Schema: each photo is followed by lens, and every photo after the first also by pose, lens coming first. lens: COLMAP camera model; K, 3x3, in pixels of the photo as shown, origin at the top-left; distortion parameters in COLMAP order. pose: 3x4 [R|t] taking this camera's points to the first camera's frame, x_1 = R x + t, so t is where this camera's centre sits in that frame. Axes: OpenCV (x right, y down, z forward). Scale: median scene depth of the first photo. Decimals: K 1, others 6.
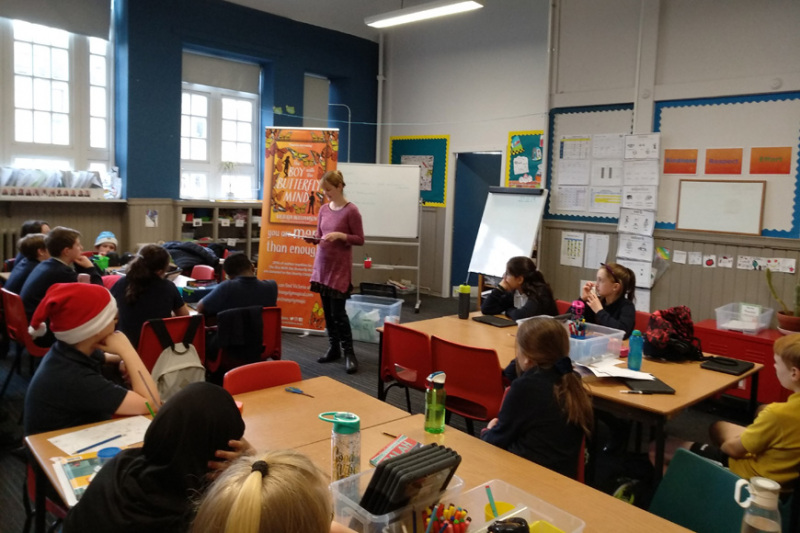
lens RADIAL K [[628.4, 0, 399.0], [0, 628.4, 230.4], [0, 0, 1]] dist [0.007280, 0.002827]
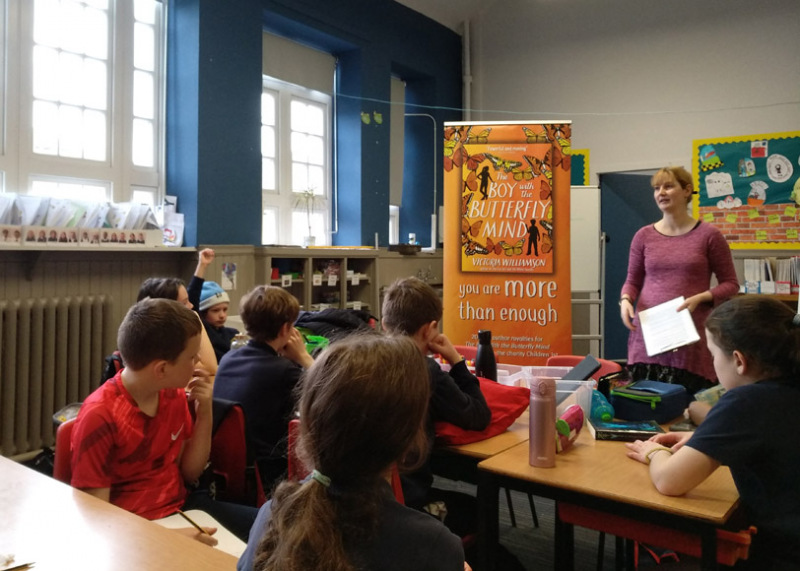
lens RADIAL K [[692.3, 0, 346.3], [0, 692.3, 234.7], [0, 0, 1]] dist [0.007597, -0.006028]
pose [[0.992574, -0.032378, 0.117258, -0.400699], [0.042820, 0.995230, -0.087658, 0.006003], [-0.113860, 0.092028, 0.989225, 0.330558]]
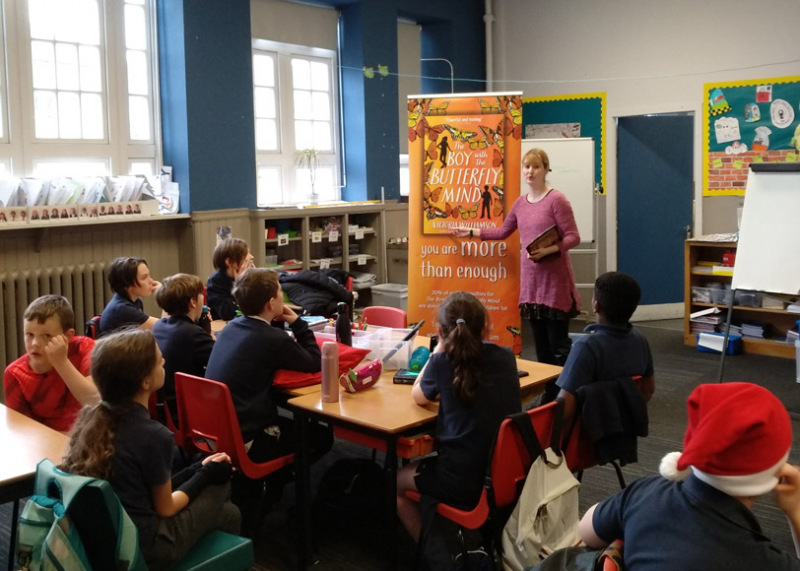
lens RADIAL K [[829.2, 0, 402.3], [0, 829.2, 216.5], [0, 0, 1]] dist [0.140995, -0.524425]
pose [[0.997082, -0.062672, 0.043589, -0.267619], [0.063119, 0.997966, -0.008935, -0.025794], [-0.042940, 0.011661, 0.999010, 0.096000]]
